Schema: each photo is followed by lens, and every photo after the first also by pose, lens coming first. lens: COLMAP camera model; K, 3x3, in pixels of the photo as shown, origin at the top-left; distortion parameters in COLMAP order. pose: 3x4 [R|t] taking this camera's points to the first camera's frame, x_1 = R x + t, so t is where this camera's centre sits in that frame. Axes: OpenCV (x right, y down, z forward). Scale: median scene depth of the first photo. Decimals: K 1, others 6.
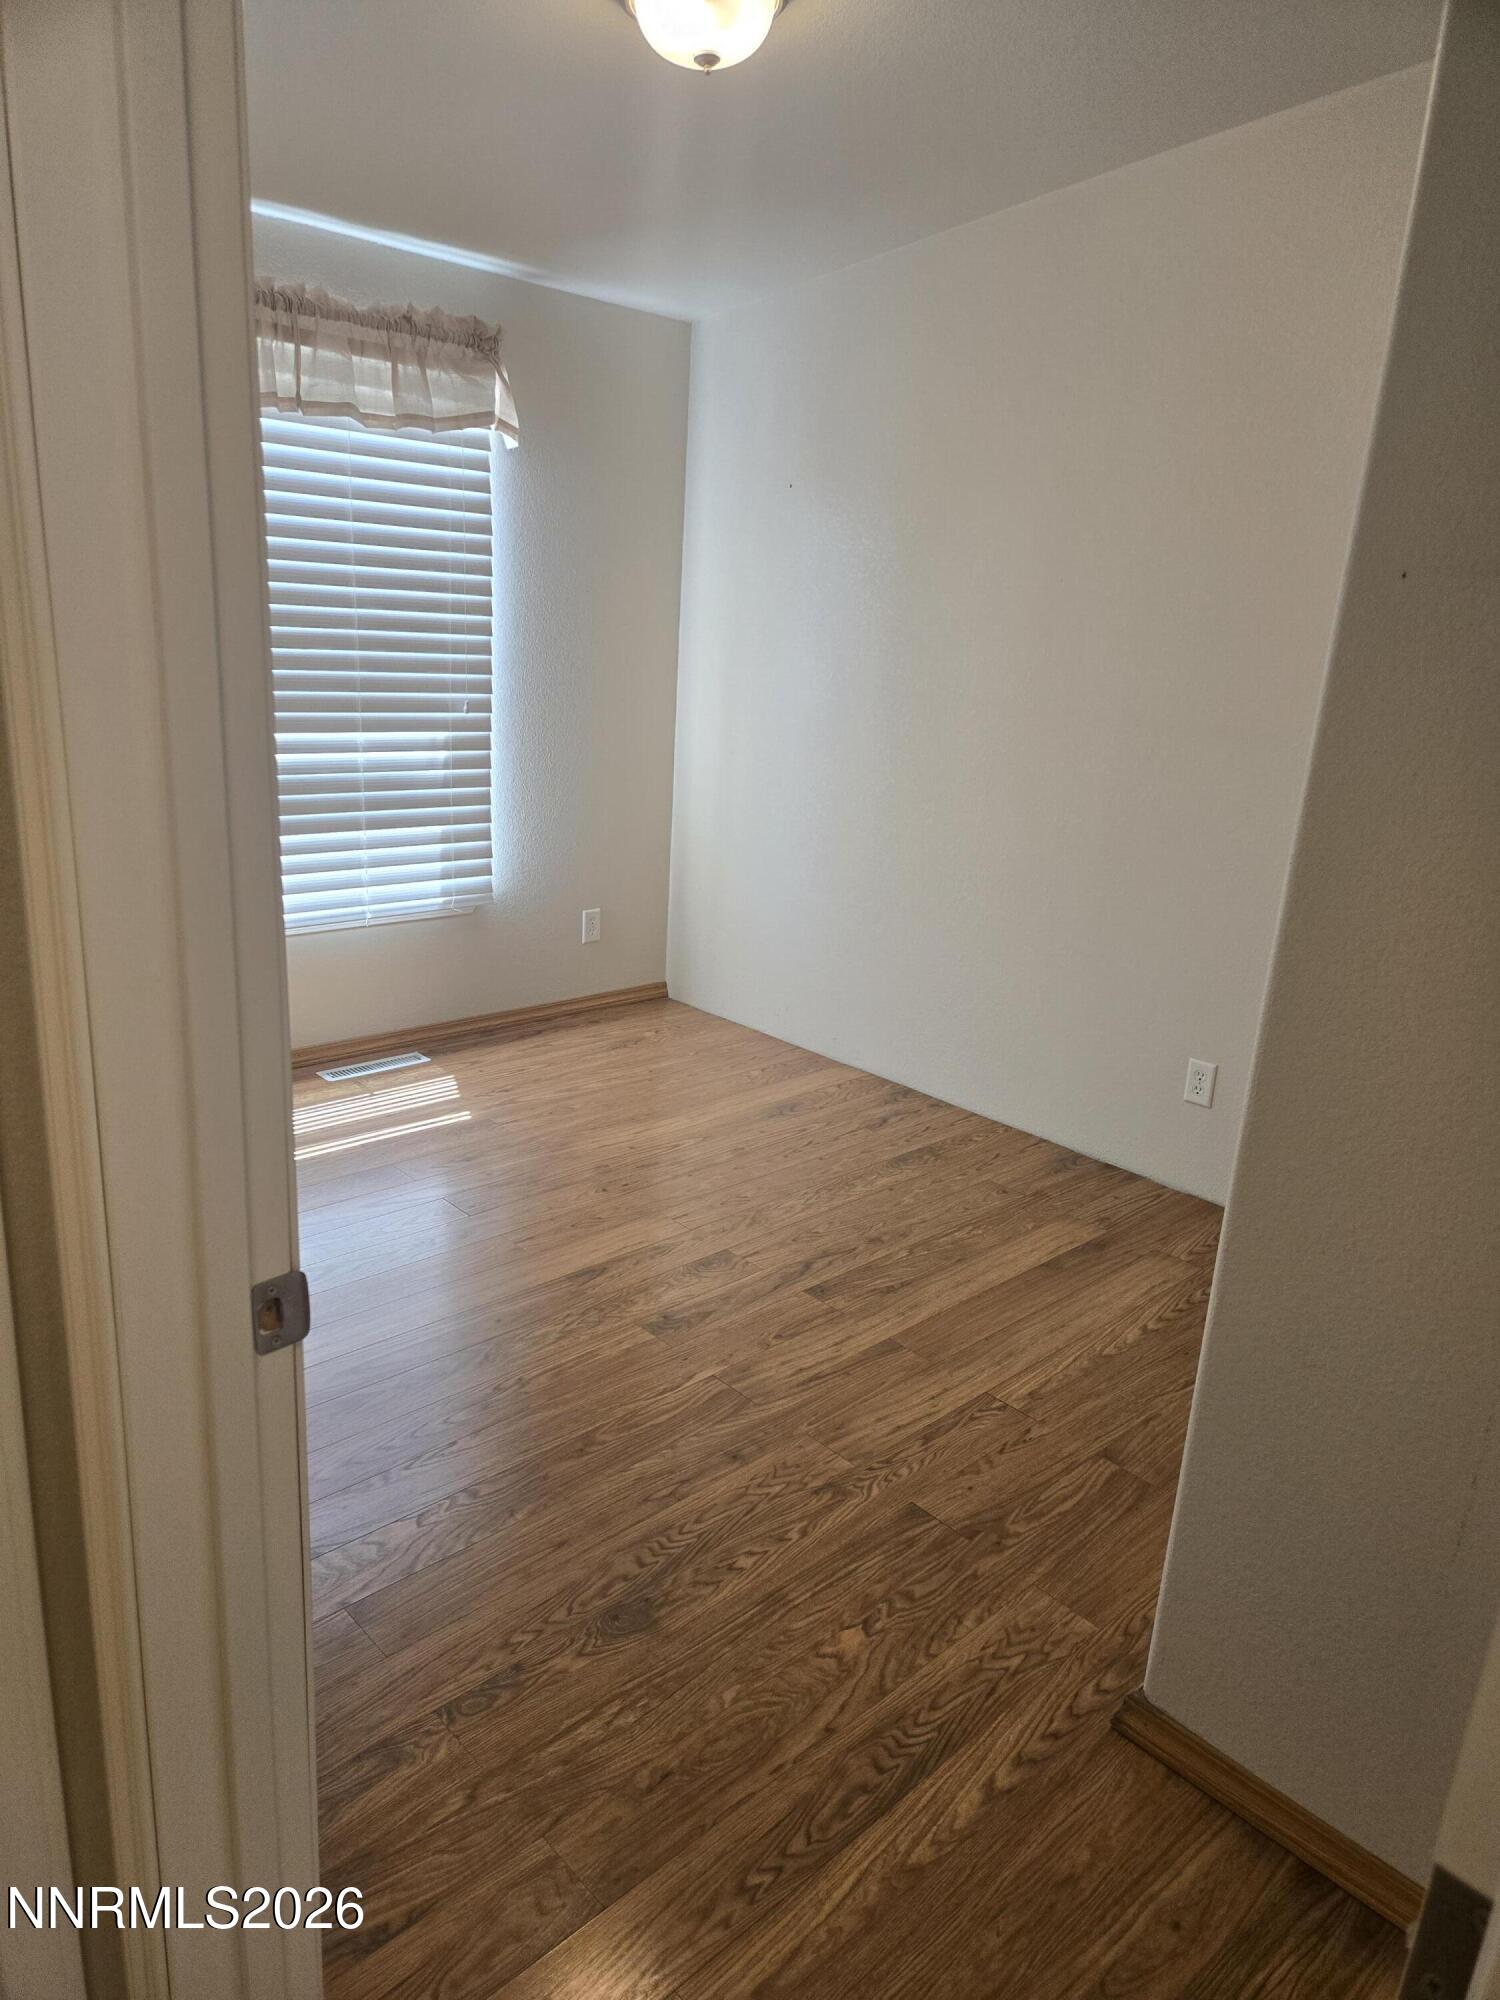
lens RADIAL K [[1329.0, 0, 750.0], [0, 1329.0, 1000.0], [0, 0, 1]] dist [0.093698, -0.090818]
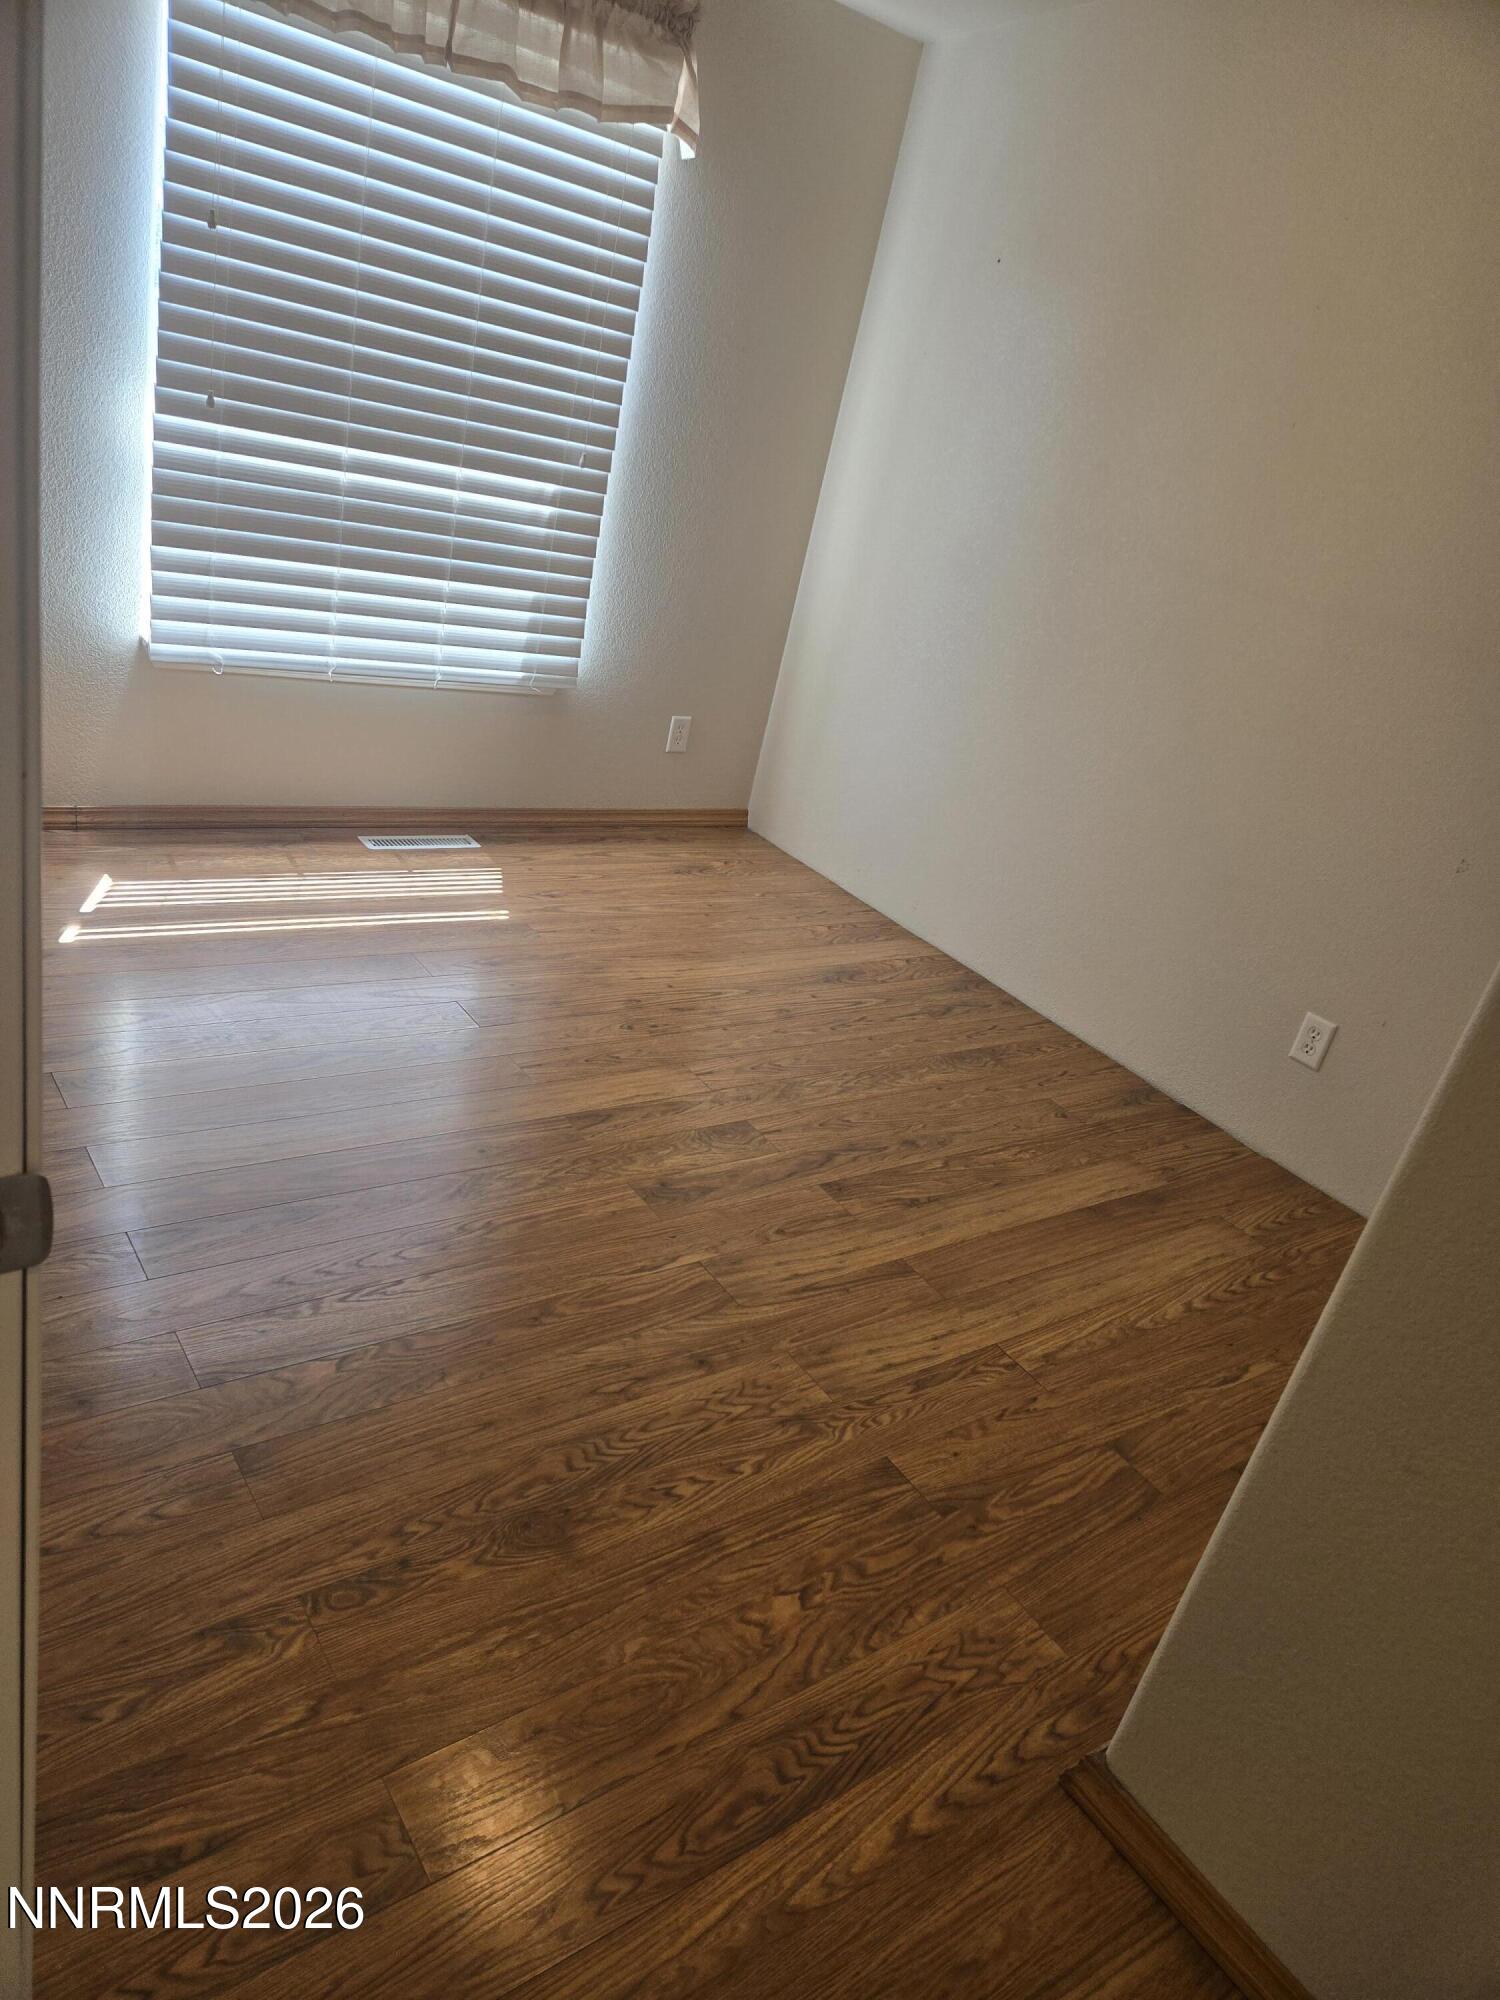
lens RADIAL K [[1329.0, 0, 750.0], [0, 1329.0, 1000.0], [0, 0, 1]] dist [0.093698, -0.090818]
pose [[0.979635, 0.195522, -0.045677, 0.013677], [-0.188094, 0.973247, 0.131947, -0.016947], [0.070254, -0.120669, 0.990204, 0.151844]]
